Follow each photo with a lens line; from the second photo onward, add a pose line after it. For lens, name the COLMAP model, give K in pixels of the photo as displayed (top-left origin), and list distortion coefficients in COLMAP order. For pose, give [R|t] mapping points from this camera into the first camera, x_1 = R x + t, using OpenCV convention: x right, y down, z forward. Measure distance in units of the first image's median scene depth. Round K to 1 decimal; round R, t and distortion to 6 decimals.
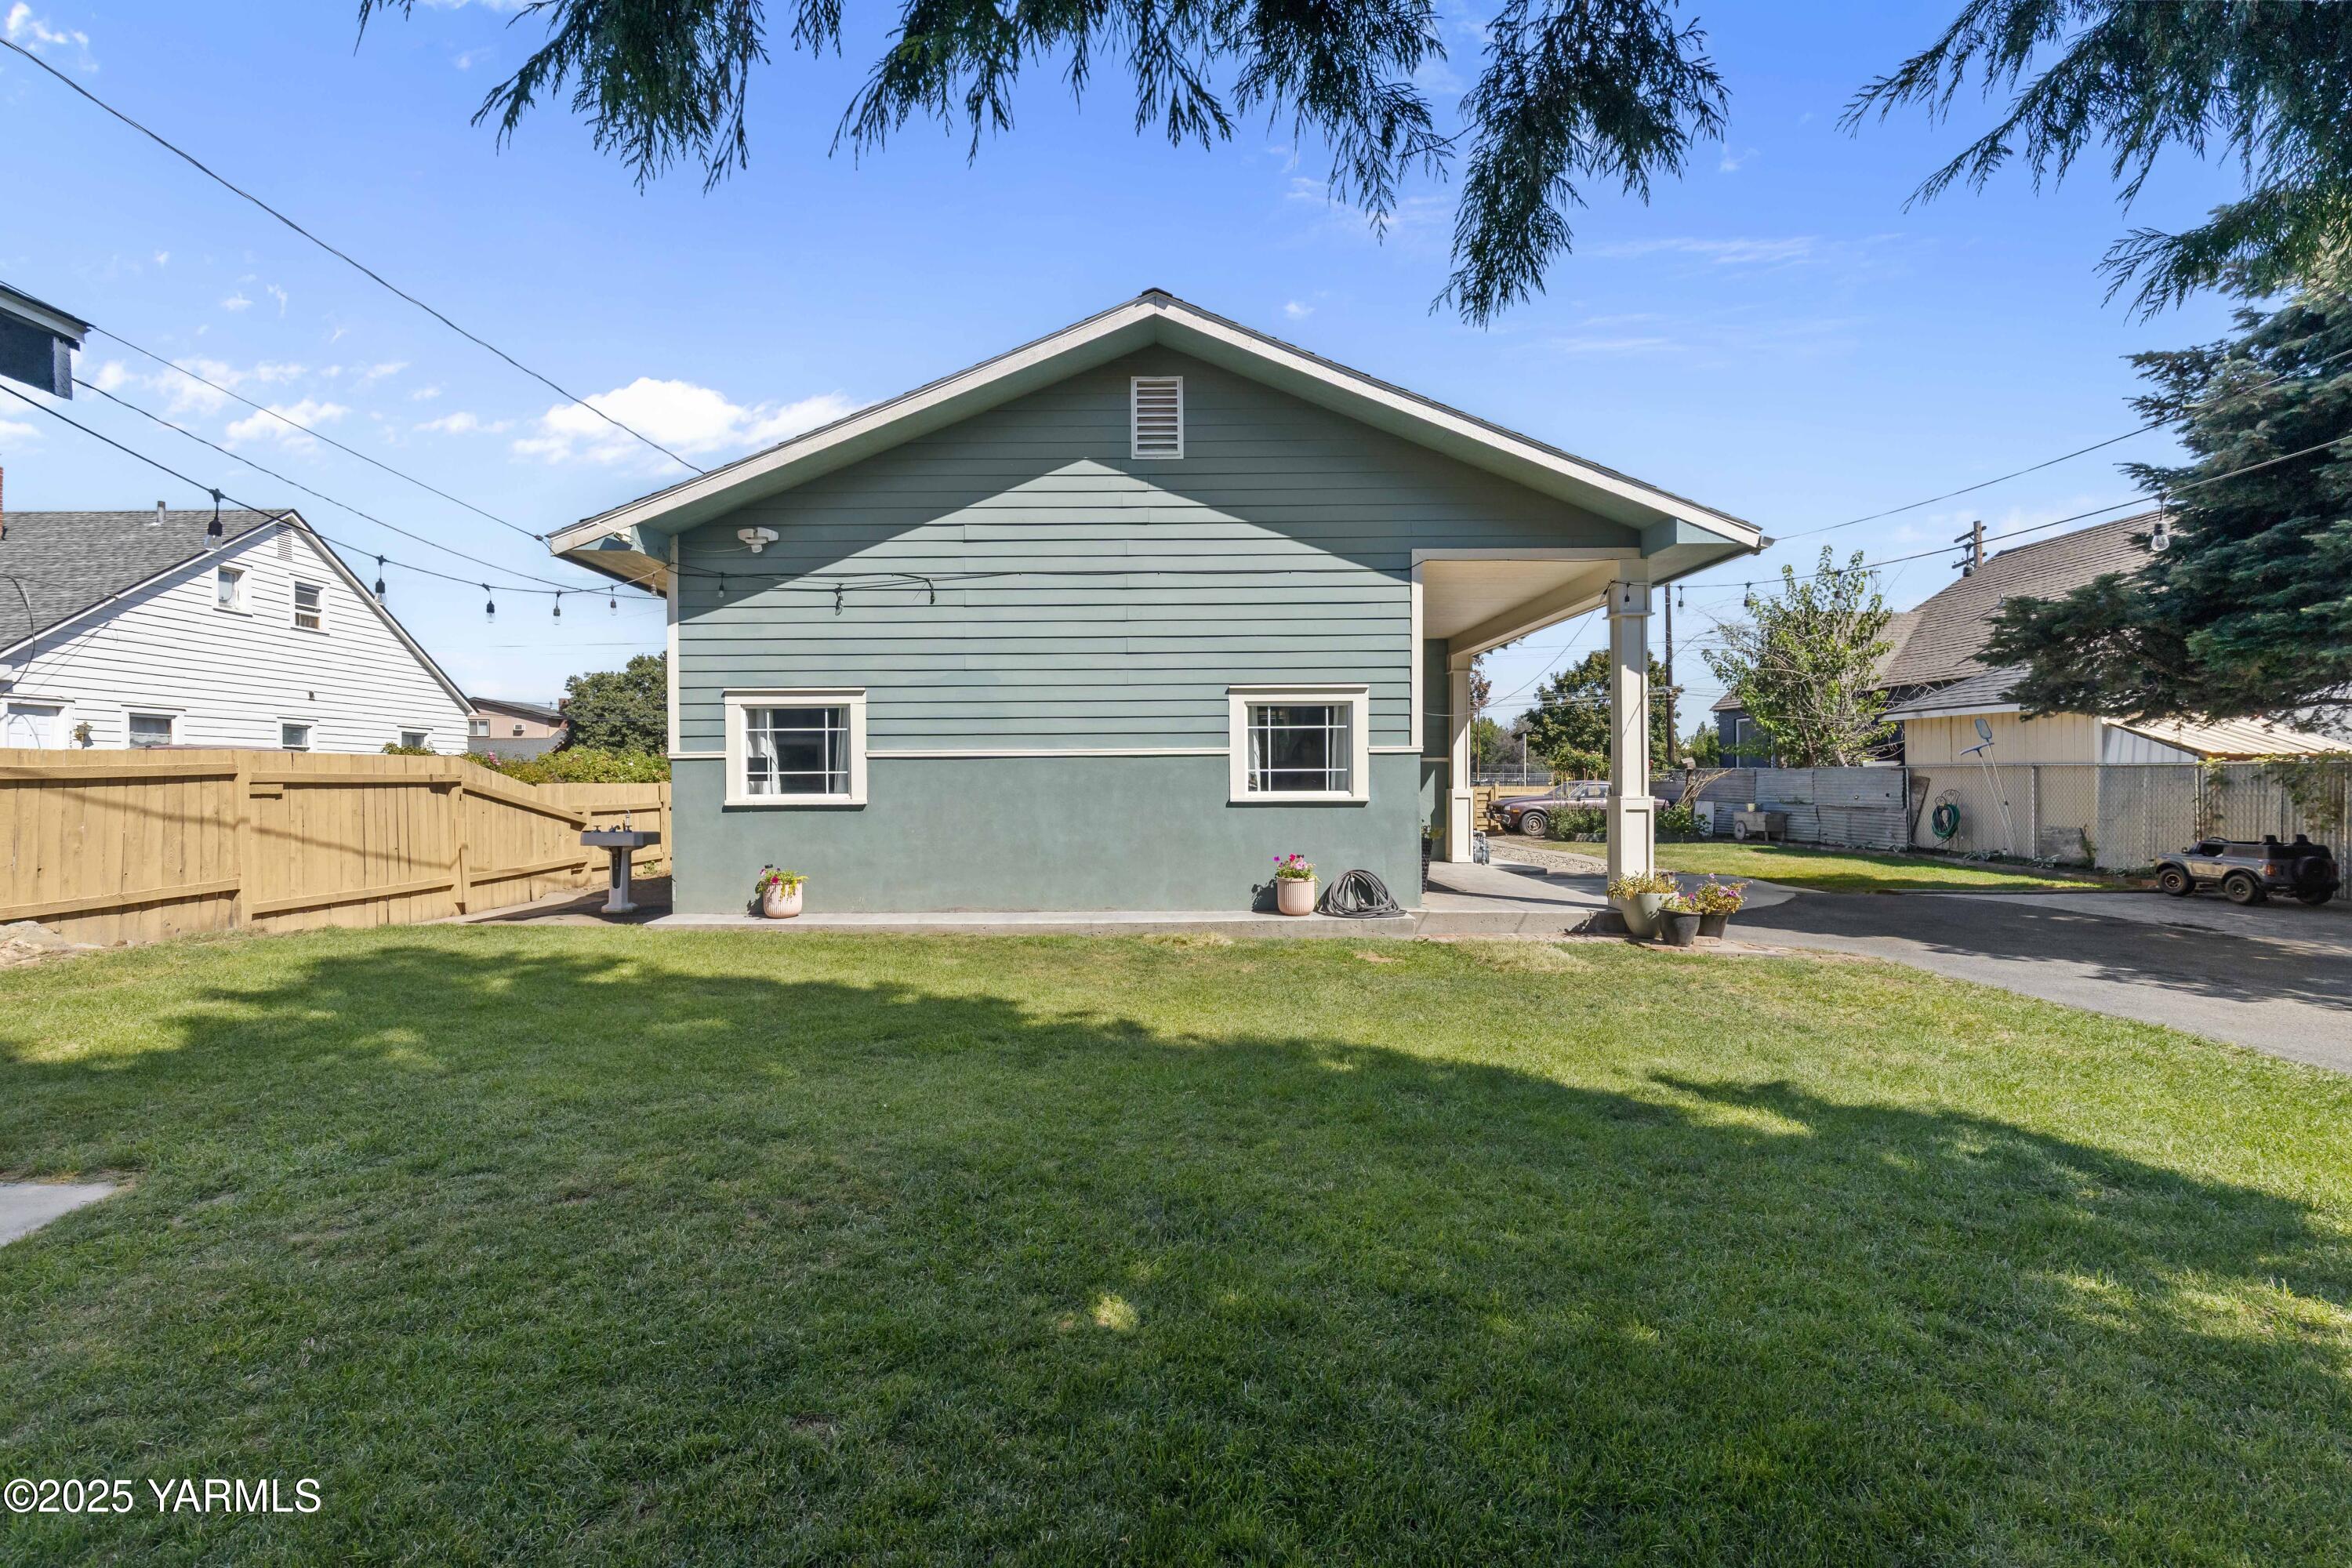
lens RADIAL K [[1081.9, 0, 1173.0], [0, 1081.9, 789.3], [0, 0, 1]] dist [0.008180, -0.001293]
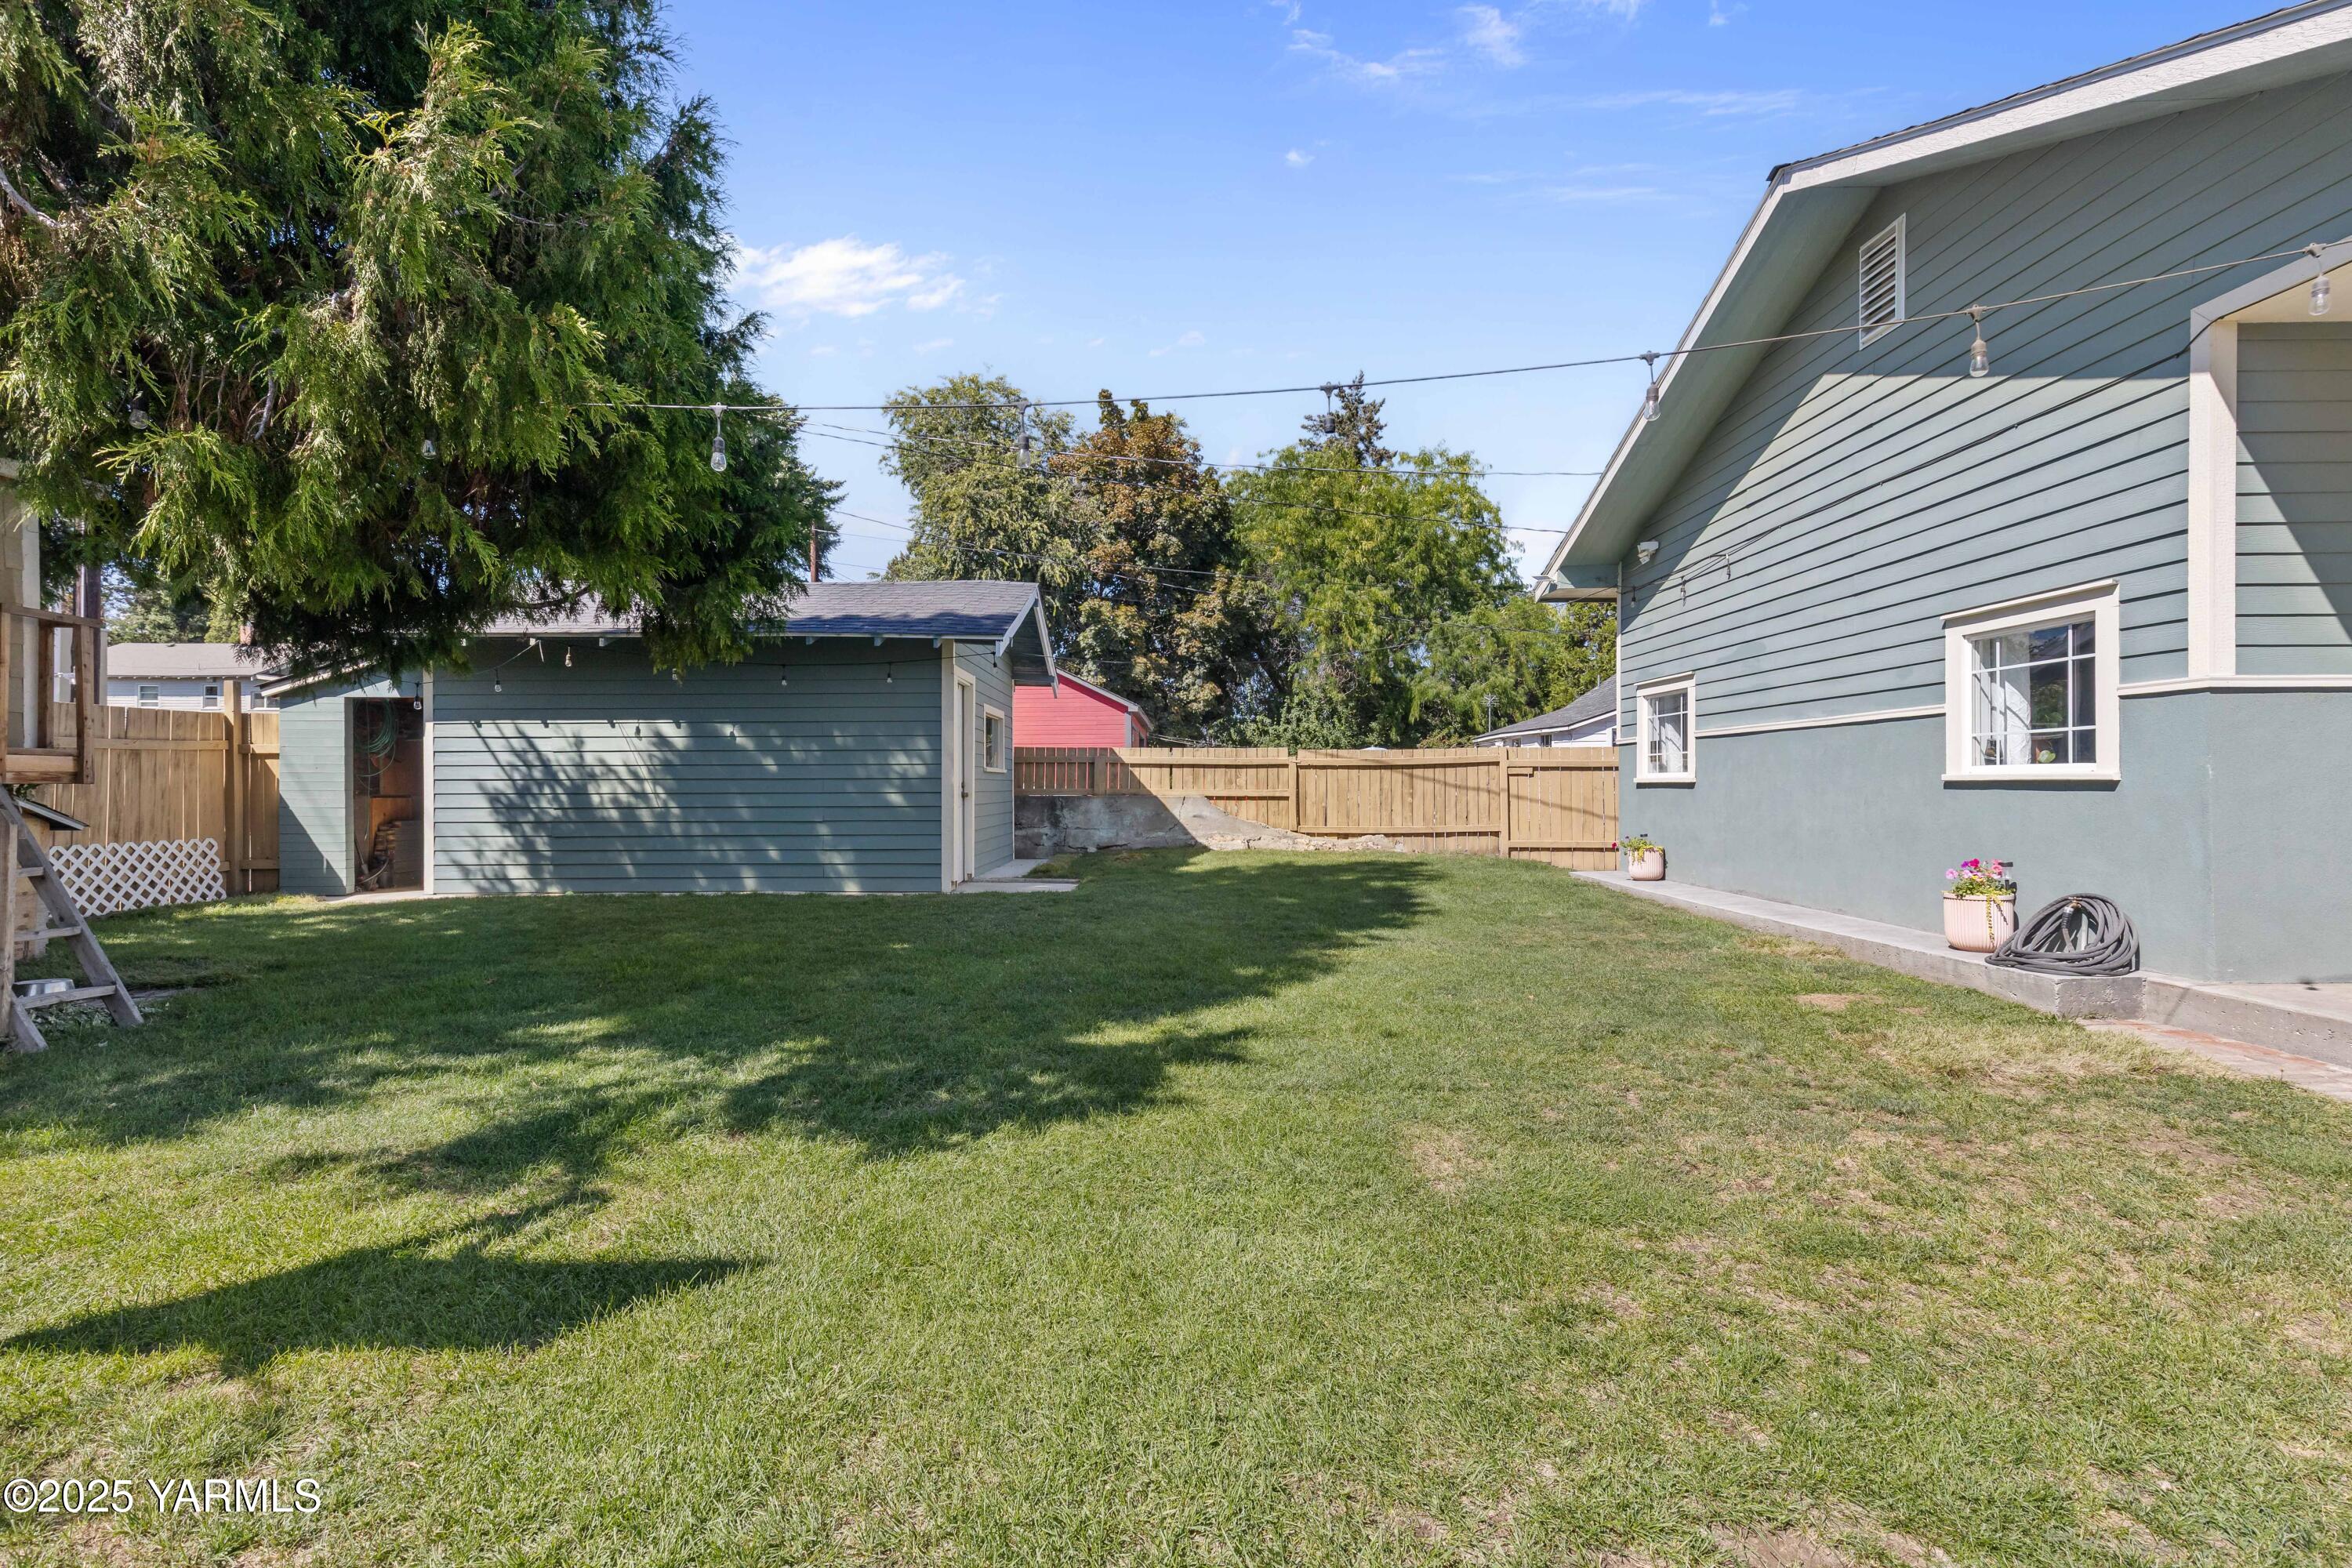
lens RADIAL K [[1081.9, 0, 1158.2], [0, 1081.9, 783.7], [0, 0, 1]] dist [0.008180, -0.001293]
pose [[-0.016361, 0.005379, -0.999852, 0.772773], [-0.003755, 0.999978, 0.005441, 0.012075], [0.999859, 0.003843, -0.016341, 0.495563]]
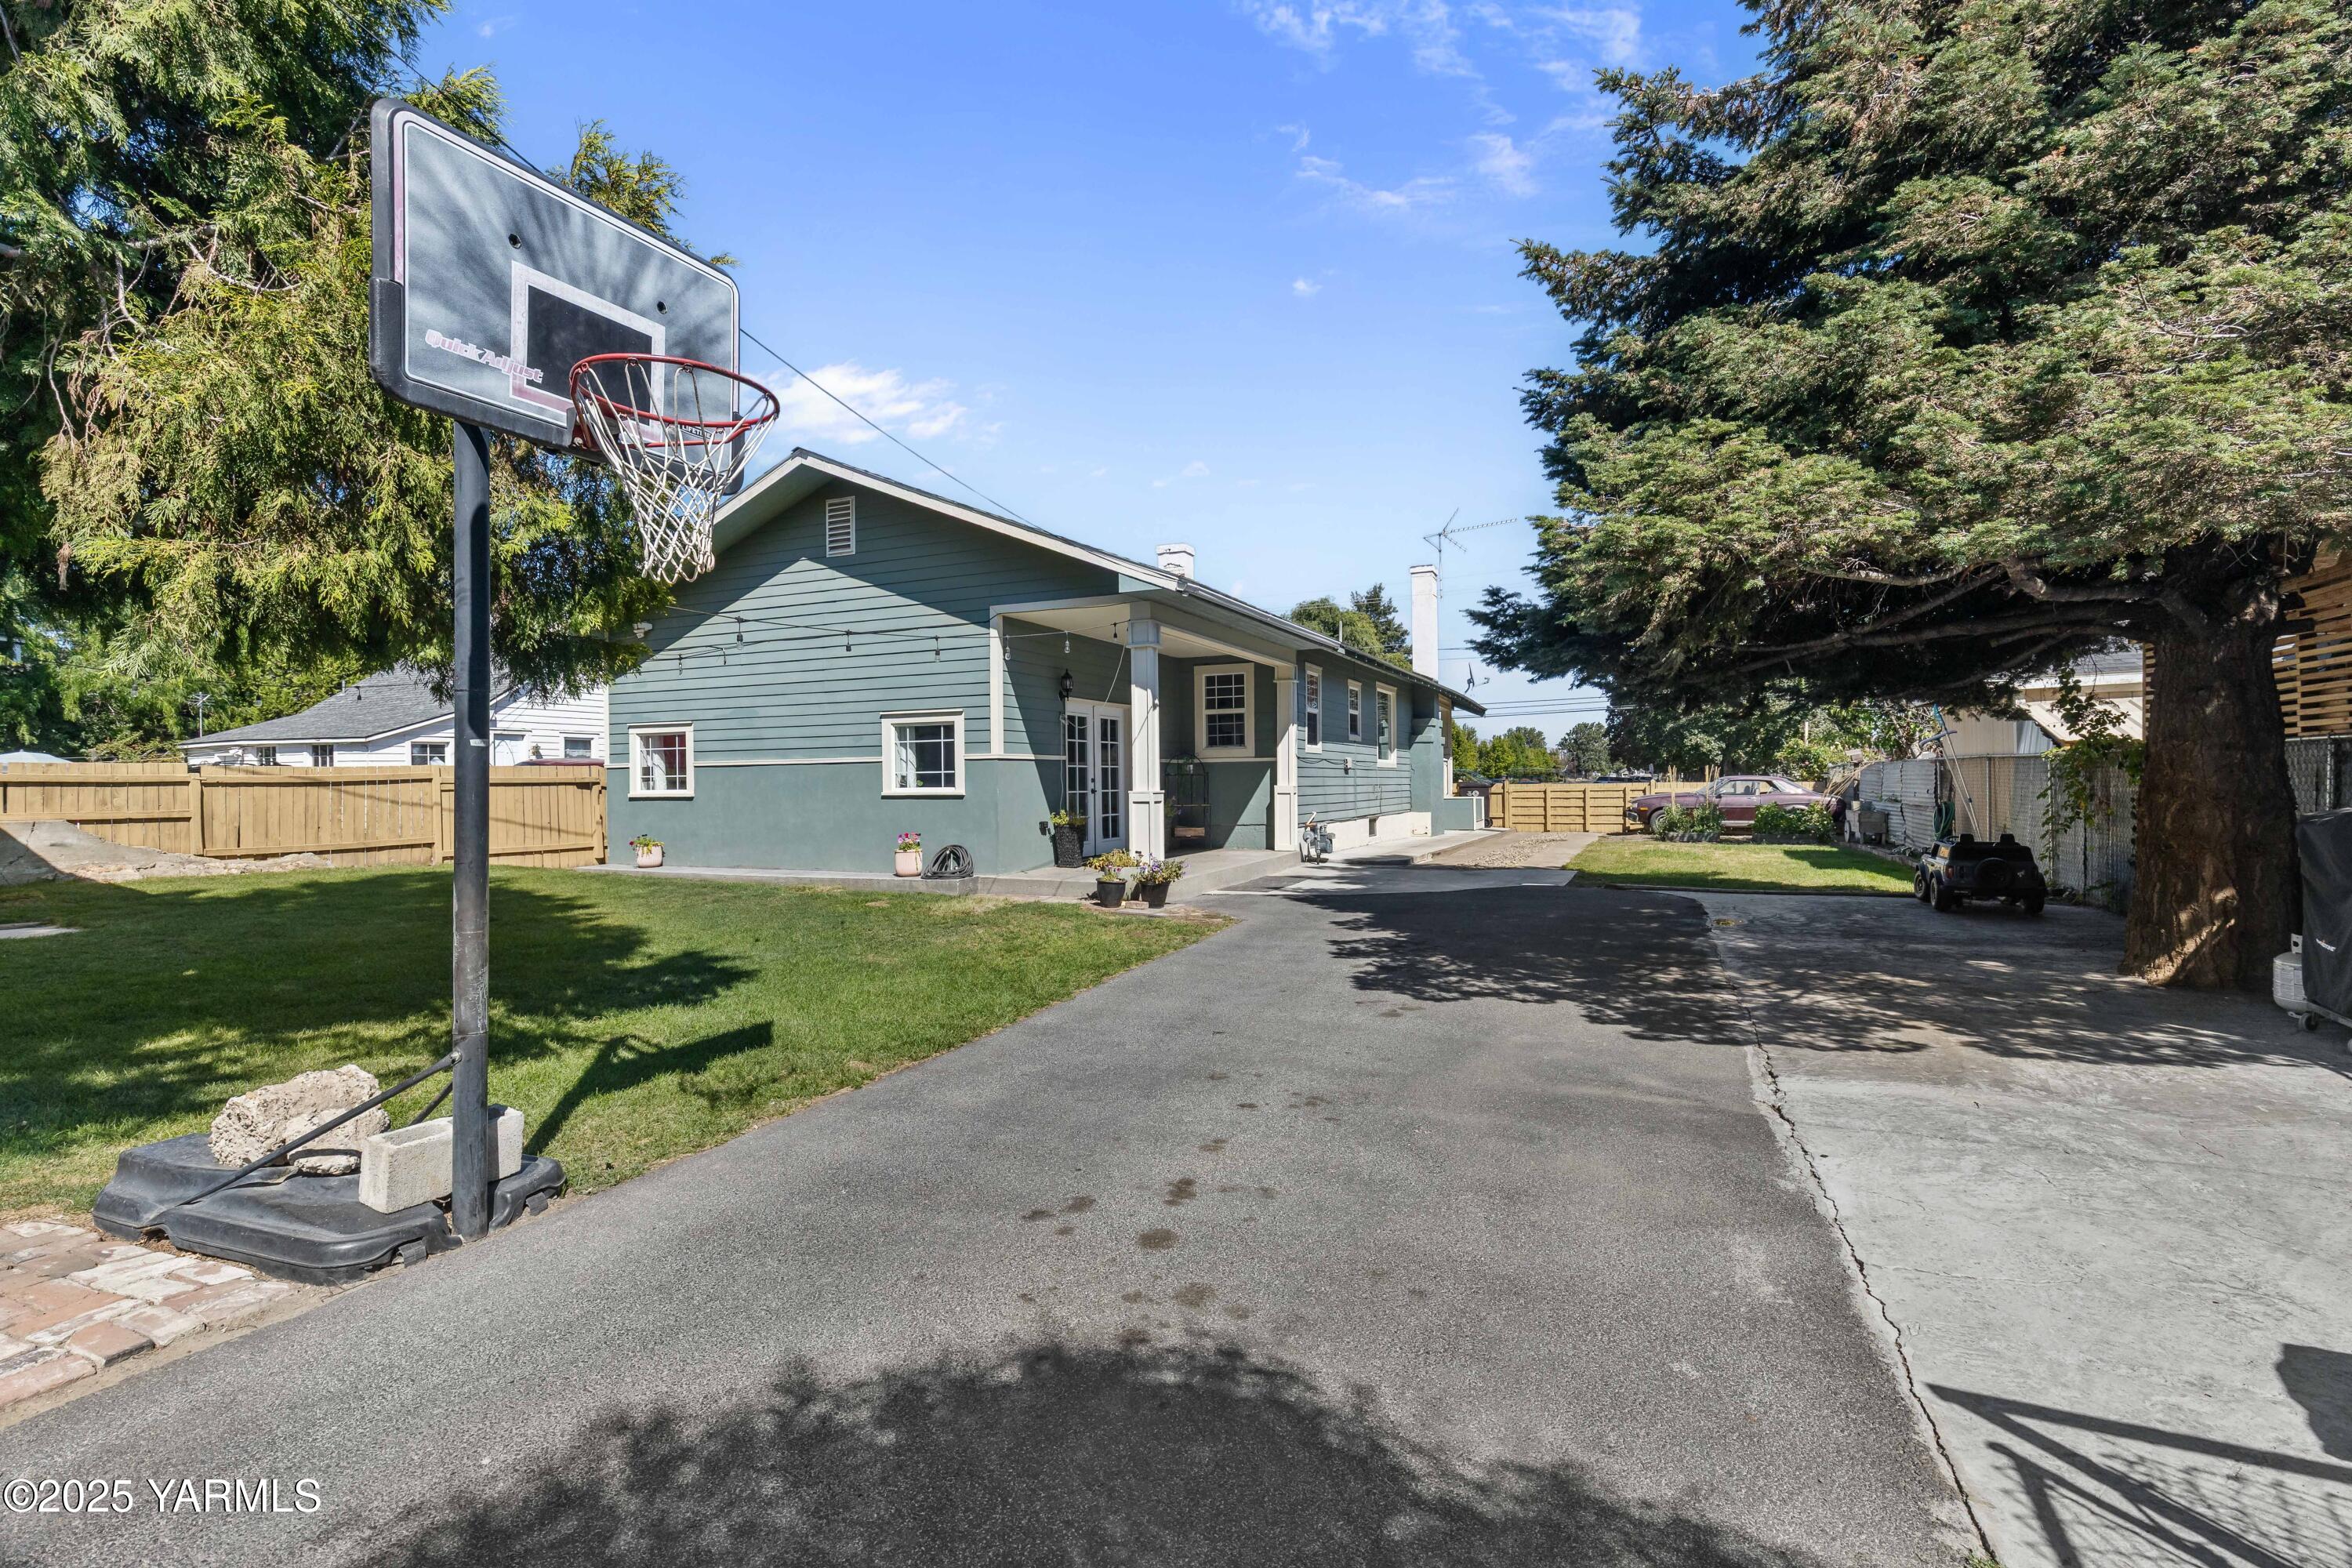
lens RADIAL K [[1081.9, 0, 1176.2], [0, 1081.9, 790.4], [0, 0, 1]] dist [0.008180, -0.001293]
pose [[0.908652, -0.000048, -0.417554, 0.986516], [0.002540, 0.999982, 0.005412, -0.001363], [0.417546, -0.005979, 0.908636, -0.119031]]
